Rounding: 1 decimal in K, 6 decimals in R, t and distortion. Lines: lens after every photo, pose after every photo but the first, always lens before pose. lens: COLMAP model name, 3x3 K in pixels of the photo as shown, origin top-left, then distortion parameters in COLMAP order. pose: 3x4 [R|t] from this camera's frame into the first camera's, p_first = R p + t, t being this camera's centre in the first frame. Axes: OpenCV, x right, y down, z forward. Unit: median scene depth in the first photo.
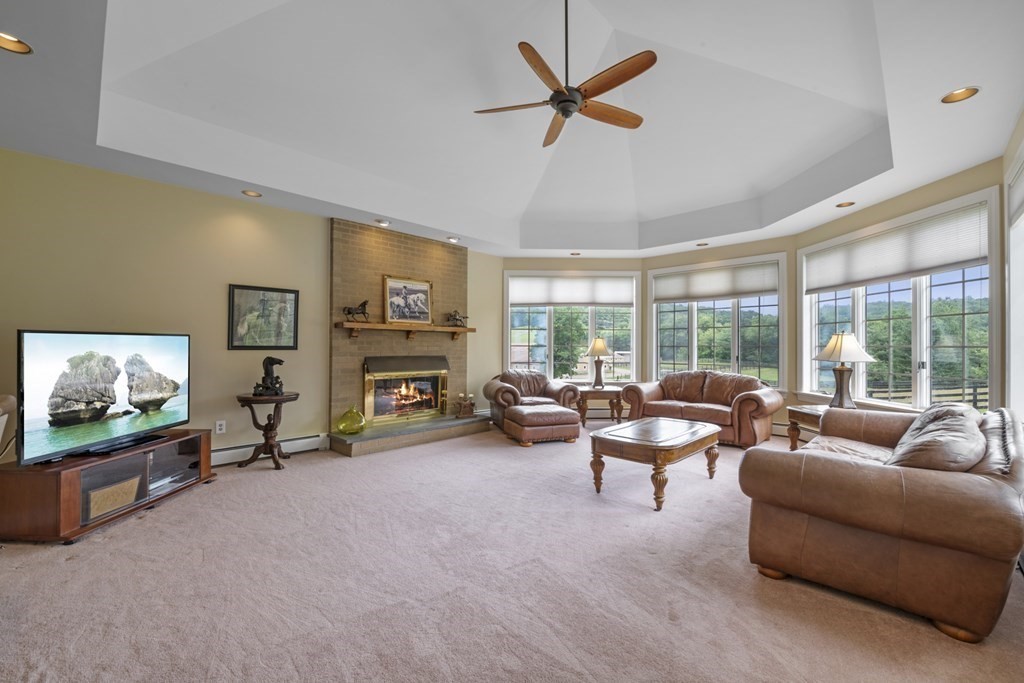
lens RADIAL K [[420.5, 0, 512.0], [0, 420.5, 341.5], [0, 0, 1]] dist [-0.000612, -0.000018]
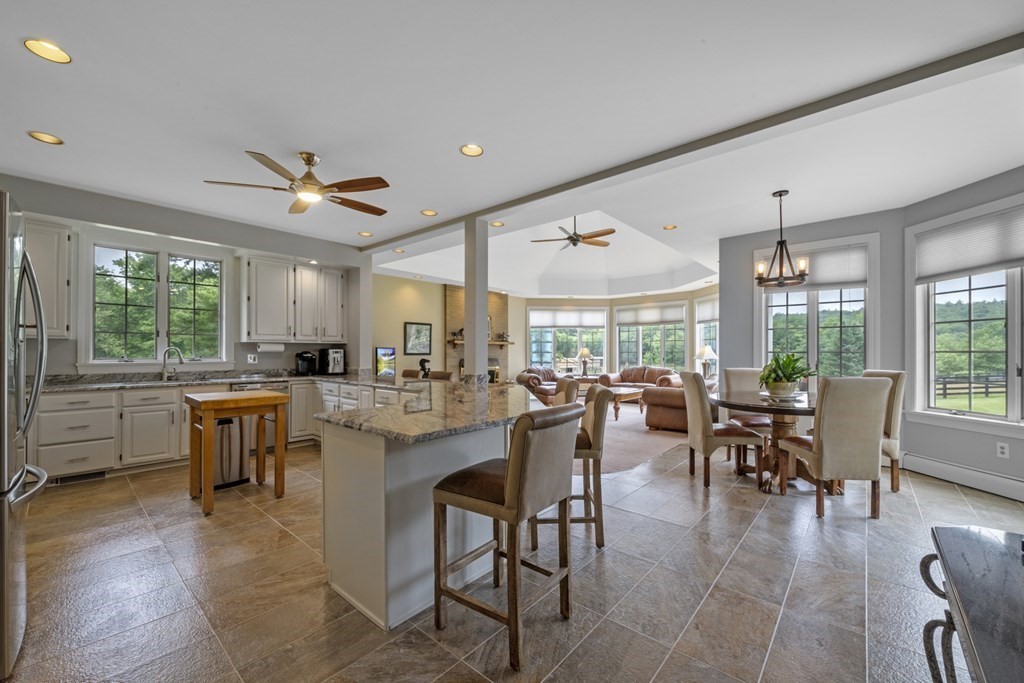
lens RADIAL K [[403.5, 0, 511.0], [0, 403.5, 349.8], [0, 0, 1]] dist [0.000196, -0.000002]
pose [[0.998464, -0.003285, 0.055303, -0.190423], [0.003030, 0.999984, 0.004706, -0.008440], [-0.055317, -0.004531, 0.998459, -0.639218]]
